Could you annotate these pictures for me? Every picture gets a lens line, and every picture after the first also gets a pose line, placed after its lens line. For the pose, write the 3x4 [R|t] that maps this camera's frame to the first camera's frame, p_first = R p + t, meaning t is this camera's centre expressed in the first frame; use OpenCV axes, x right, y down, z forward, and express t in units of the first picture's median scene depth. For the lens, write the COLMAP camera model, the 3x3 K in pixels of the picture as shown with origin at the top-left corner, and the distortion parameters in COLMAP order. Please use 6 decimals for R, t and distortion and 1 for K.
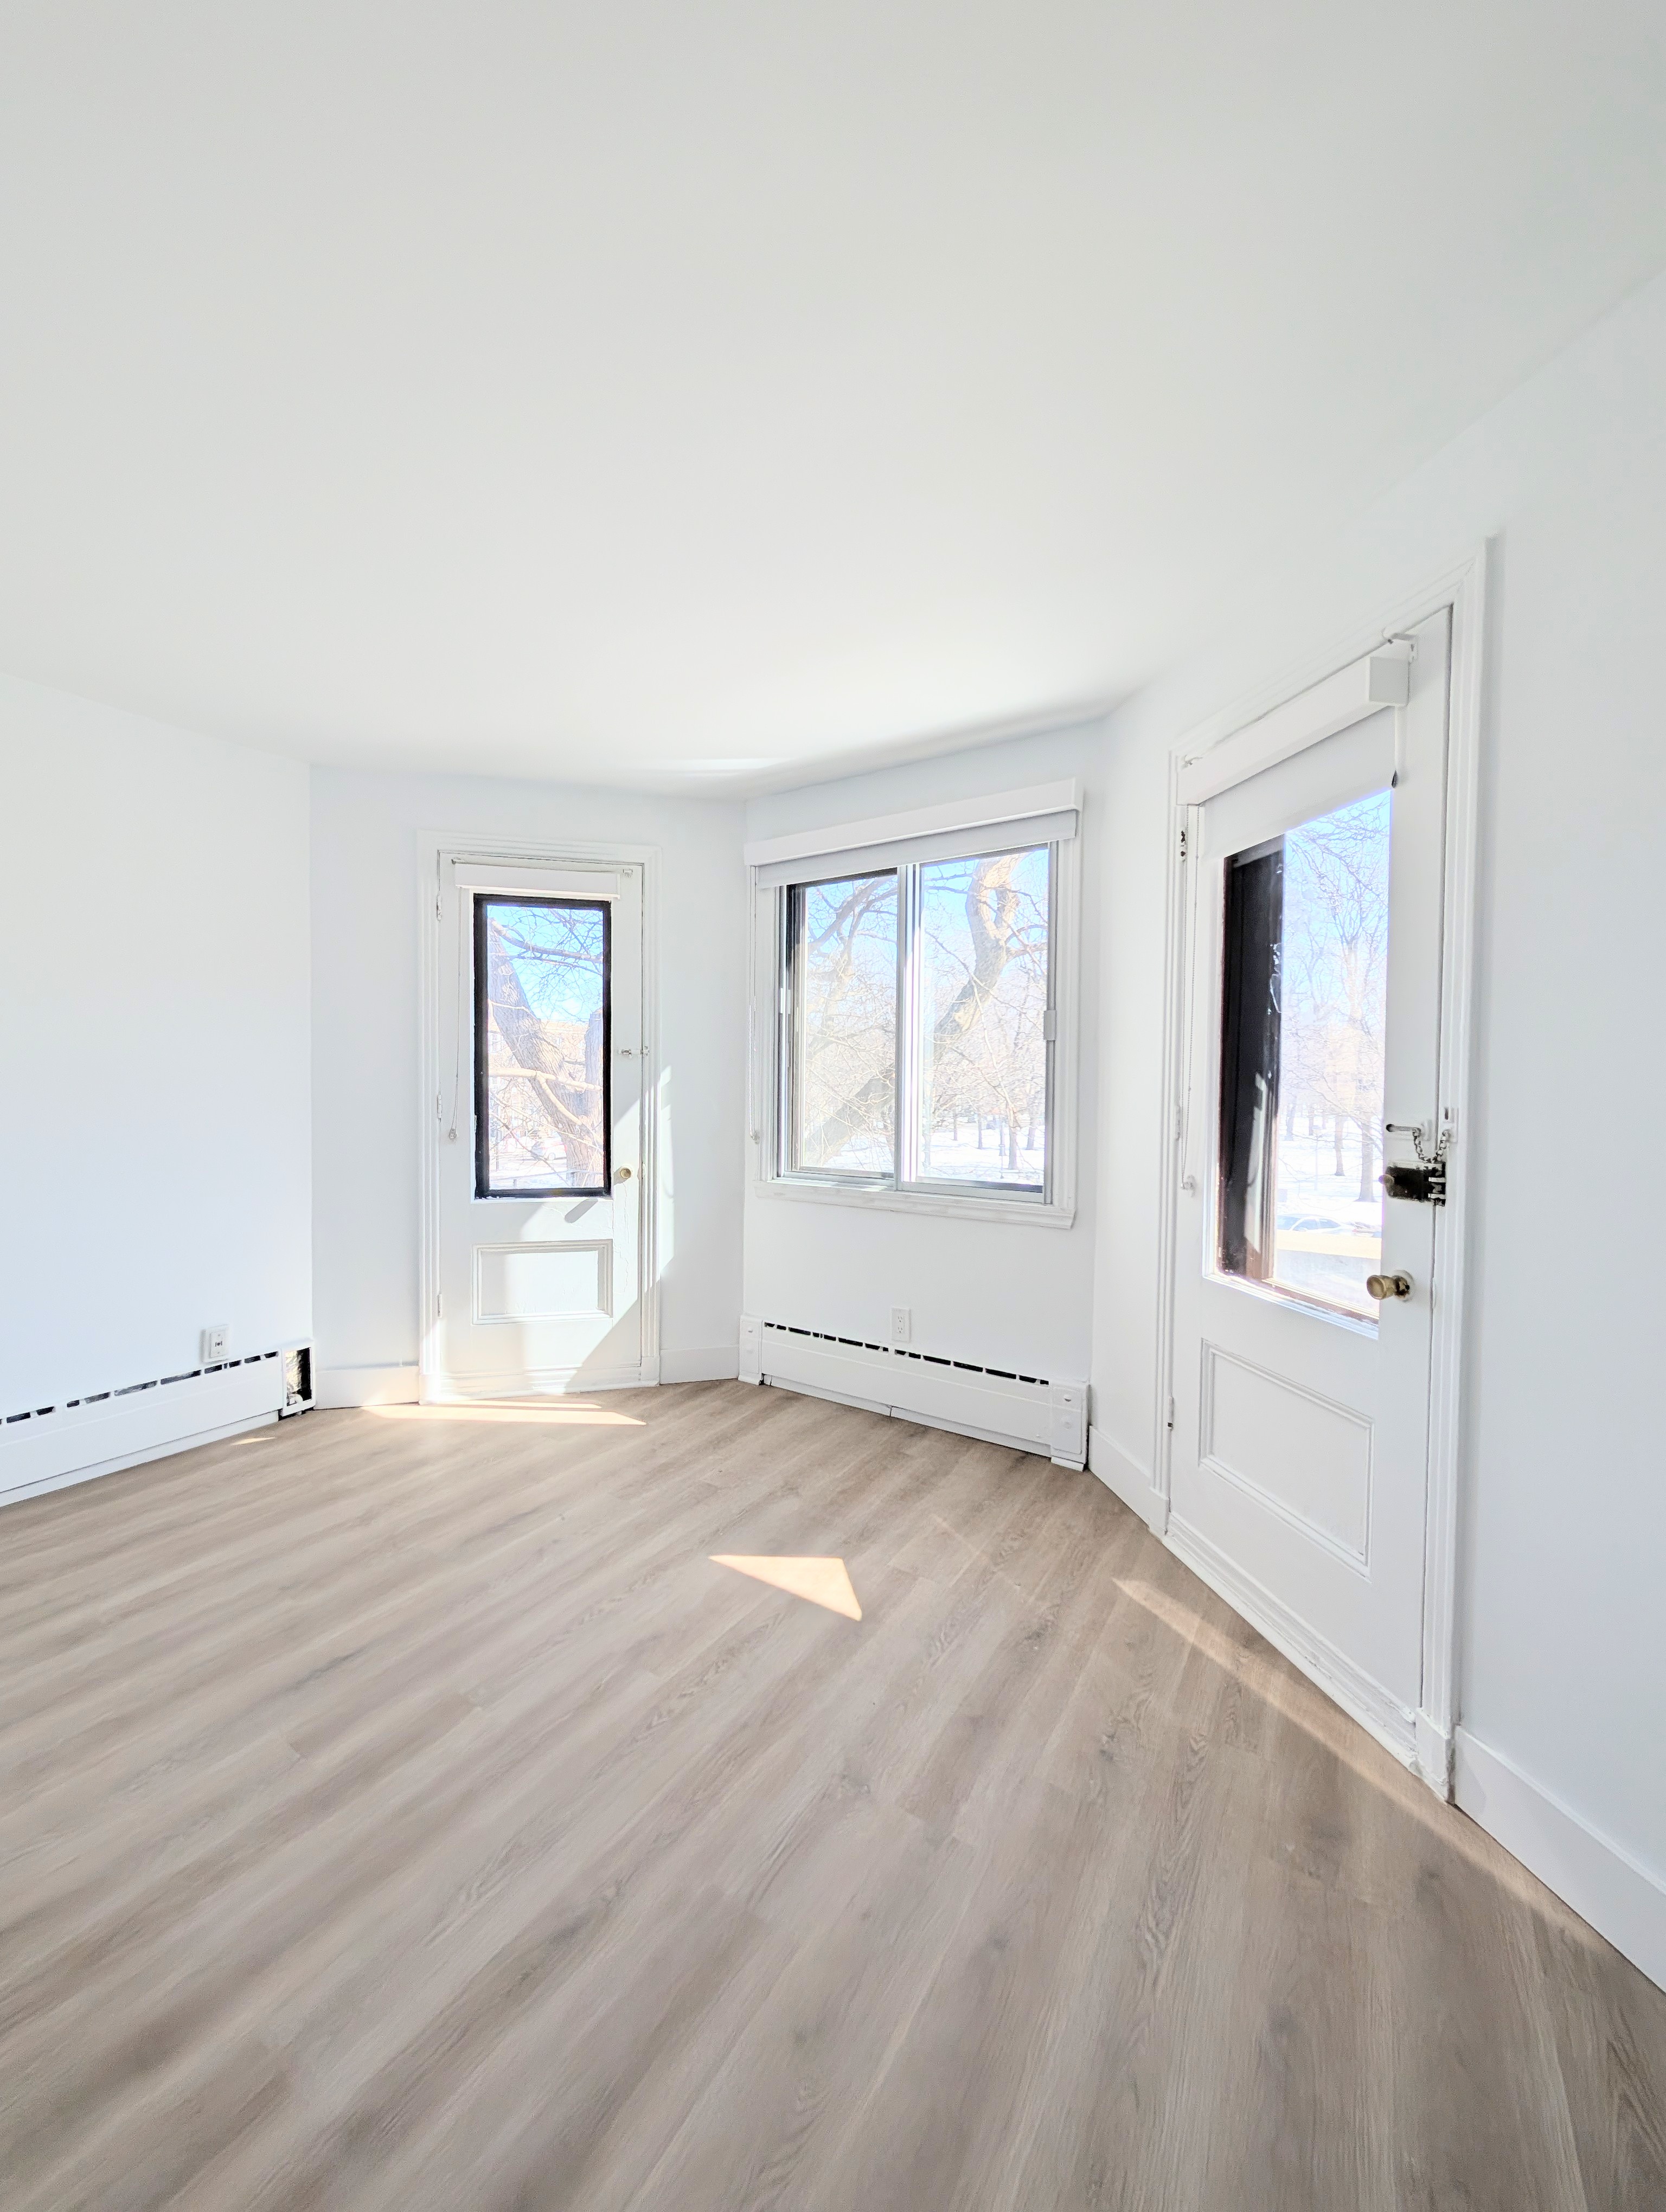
lens RADIAL K [[834.4, 0, 830.2], [0, 834.4, 1099.7], [0, 0, 1]] dist [-0.000067, -0.000642]
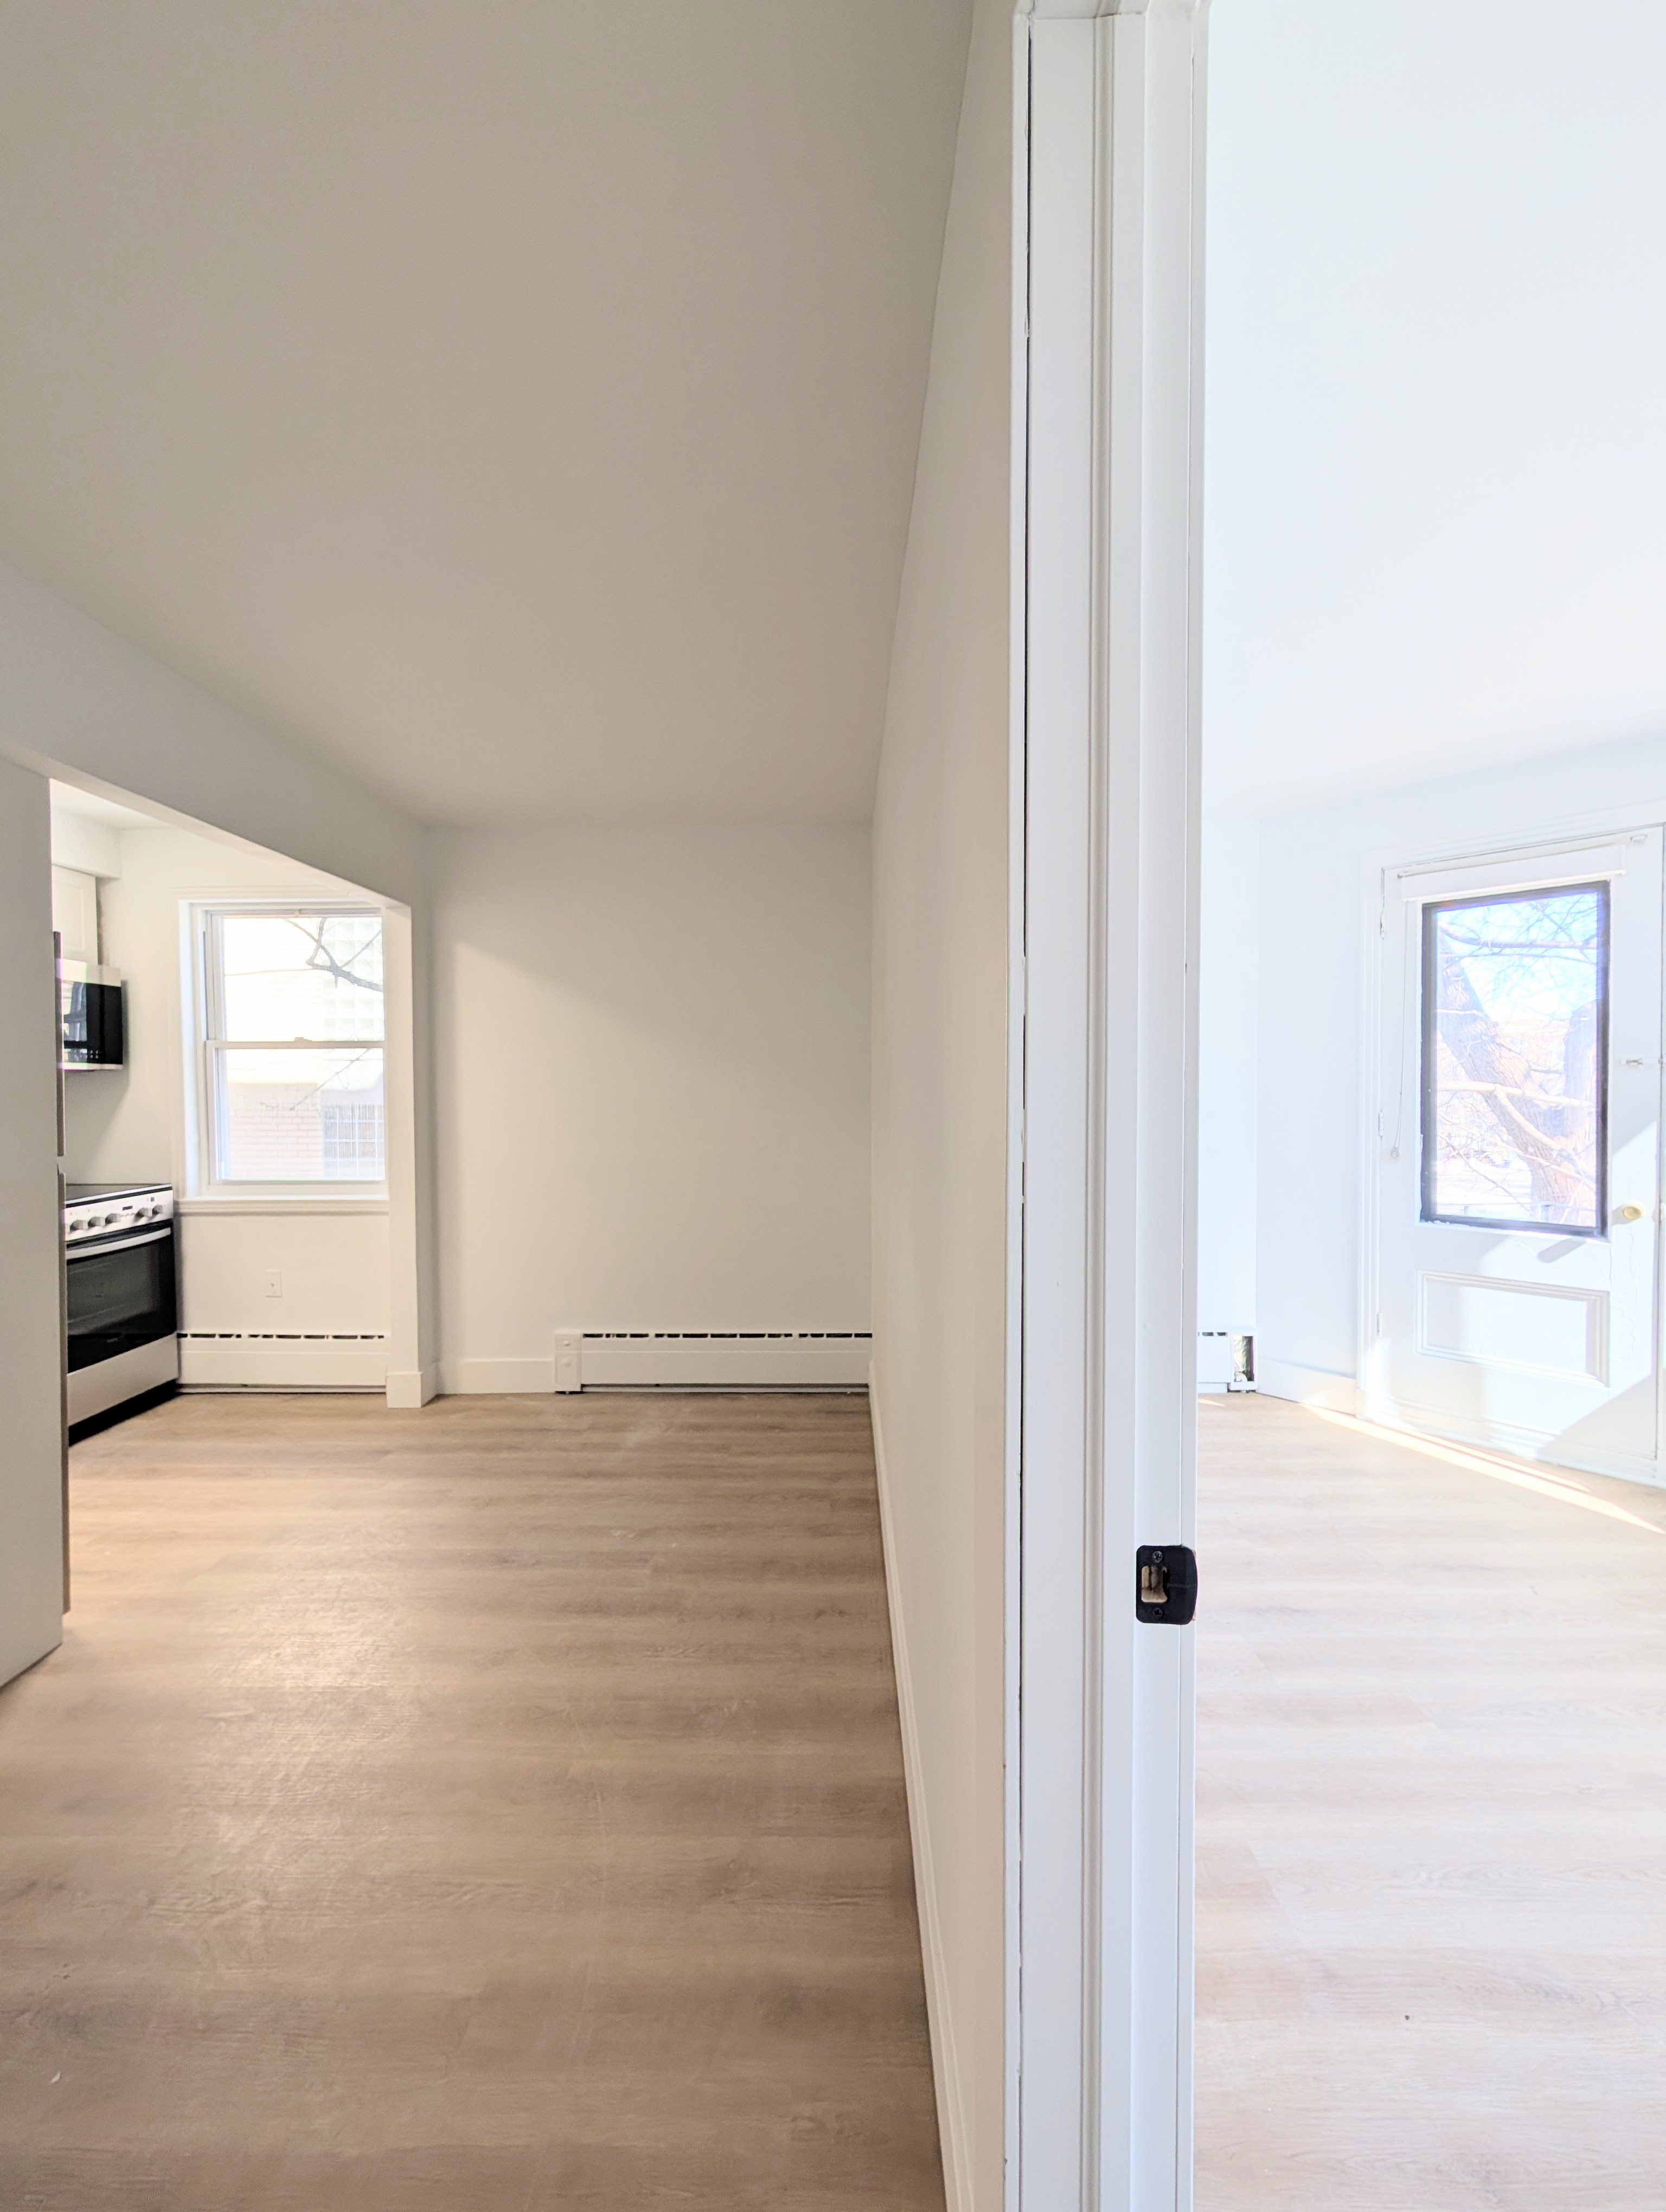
lens RADIAL K [[834.4, 0, 831.3], [0, 834.4, 1099.5], [0, 0, 1]] dist [-0.000067, -0.000642]
pose [[0.535927, 0.000115, -0.844265, 0.021401], [-0.013848, 0.999867, -0.008655, -0.003504], [0.844151, 0.016330, 0.535857, -0.090991]]
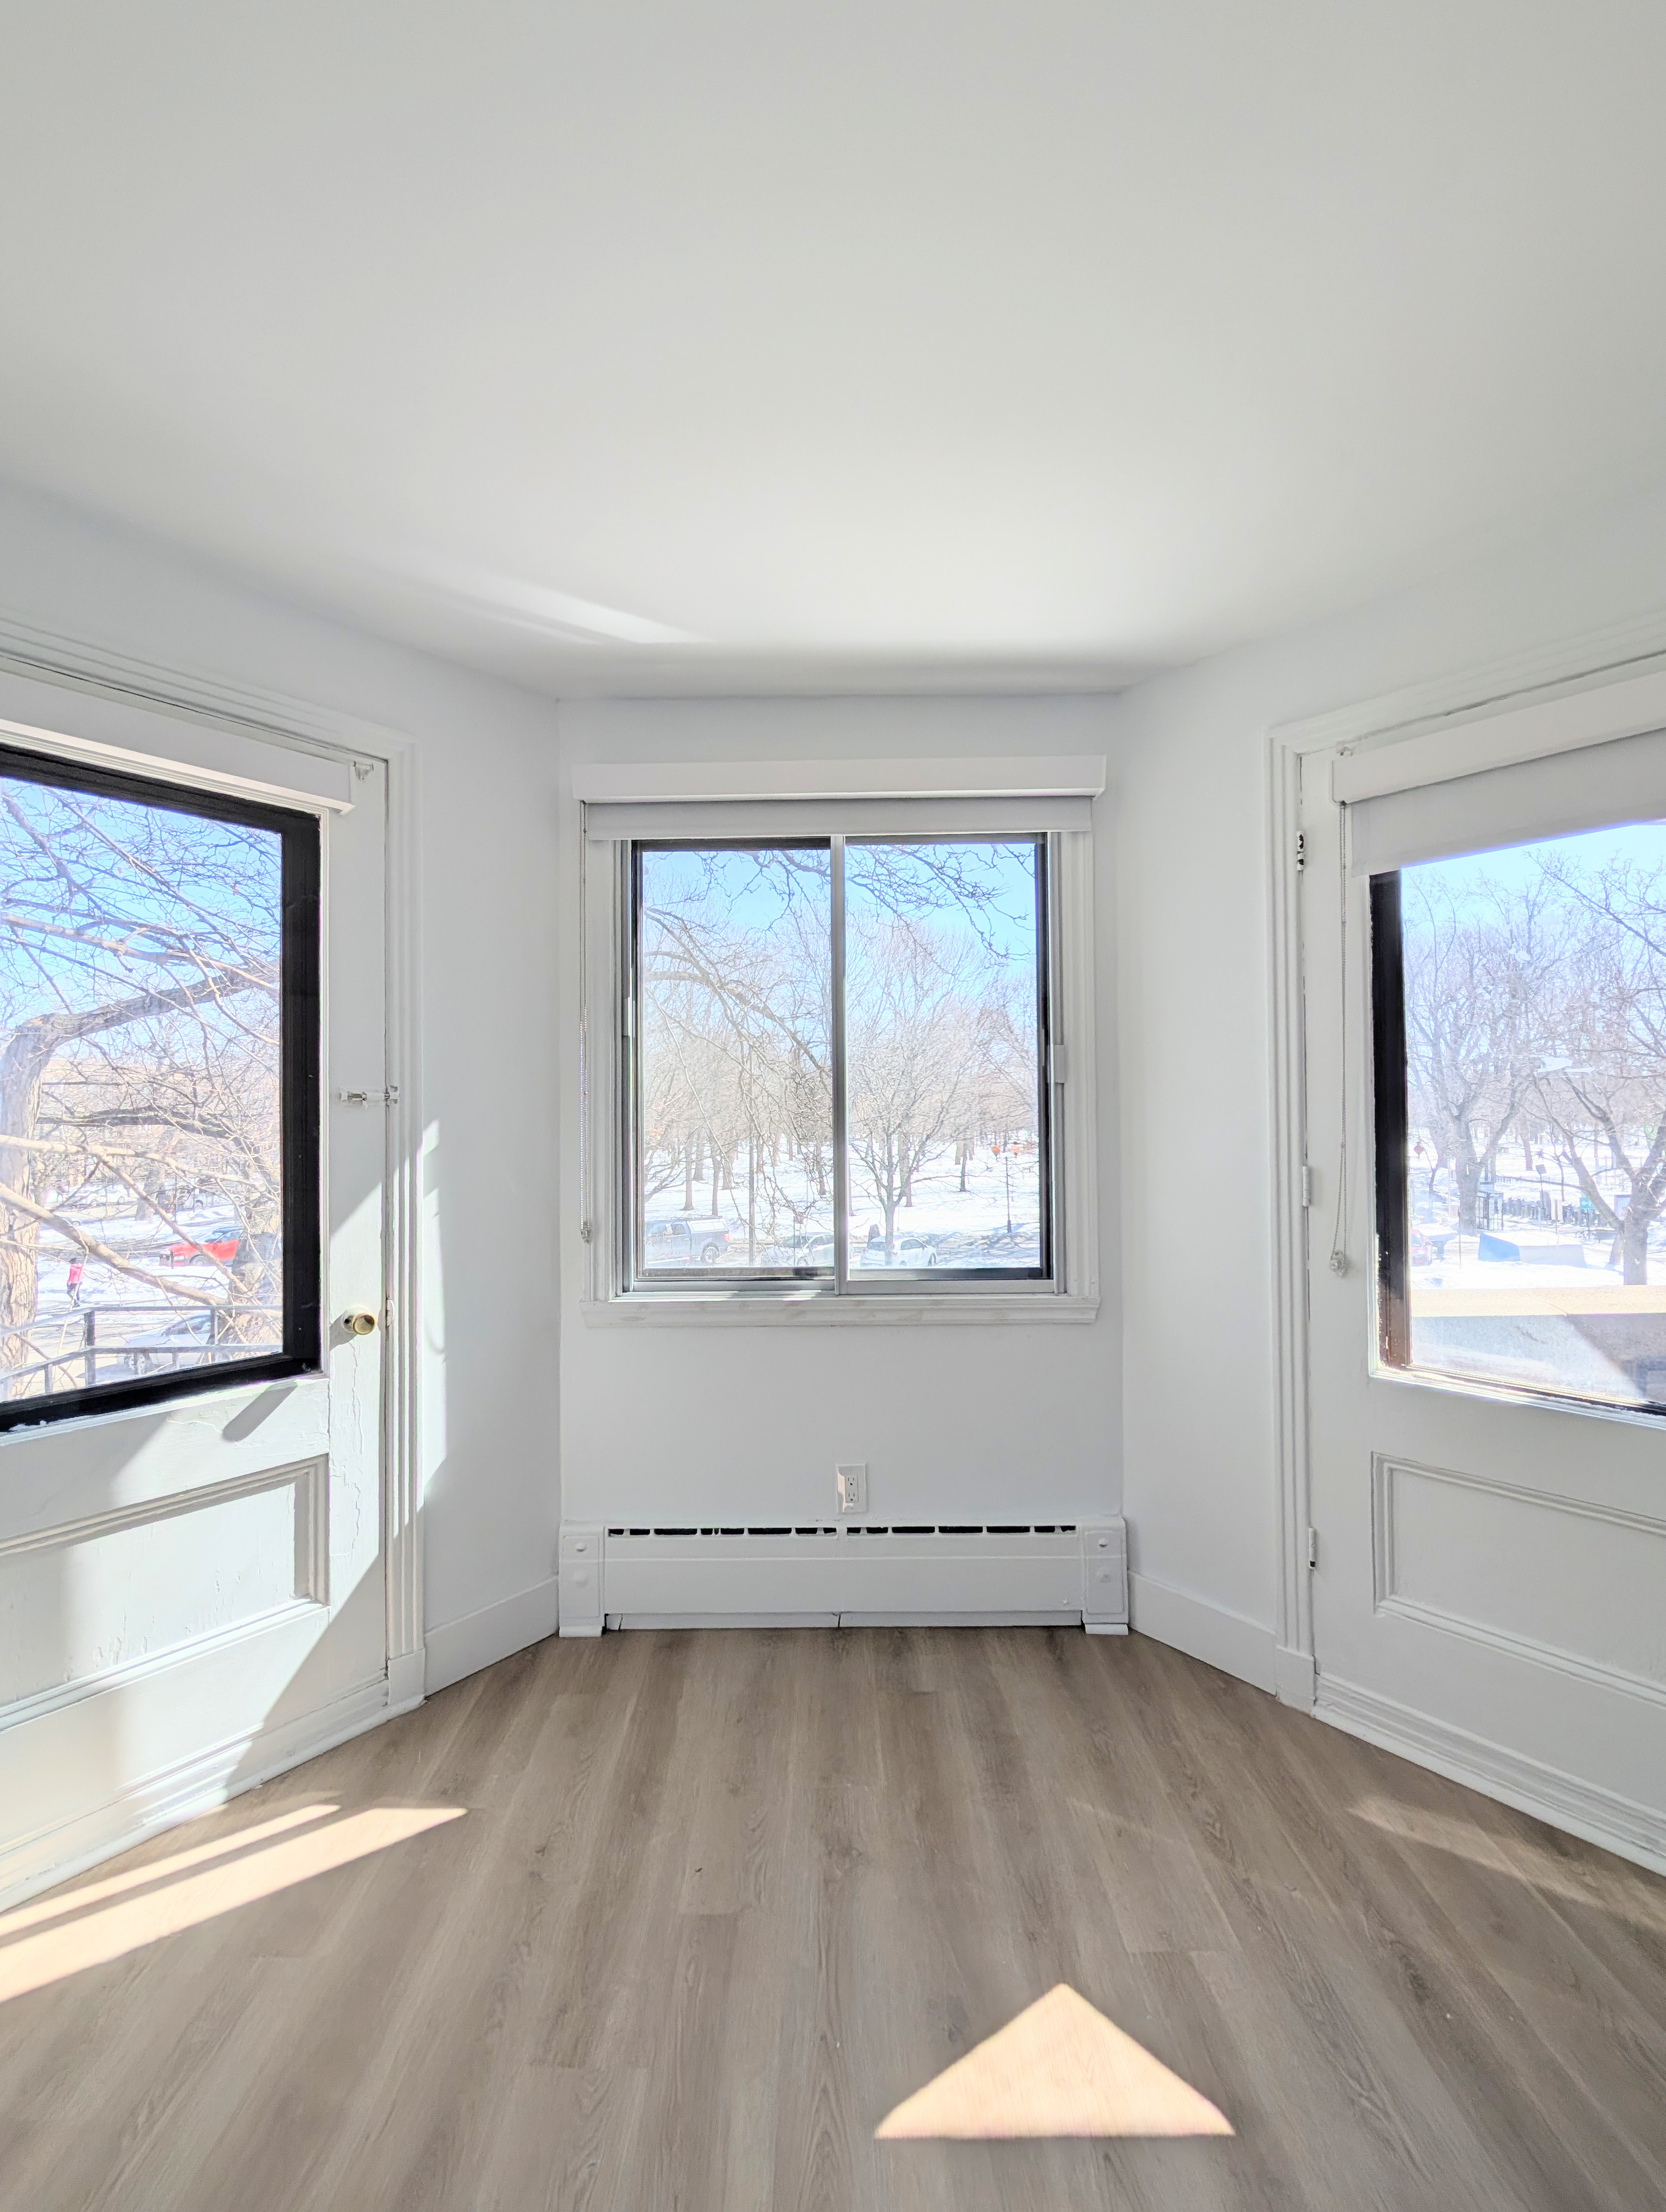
lens RADIAL K [[834.4, 0, 832.1], [0, 834.4, 1101.5], [0, 0, 1]] dist [-0.000067, -0.000642]
pose [[0.836905, -0.005049, 0.547325, -0.301746], [0.027479, 0.999084, -0.032802, -0.029893], [-0.546658, 0.042492, 0.836277, 0.405825]]
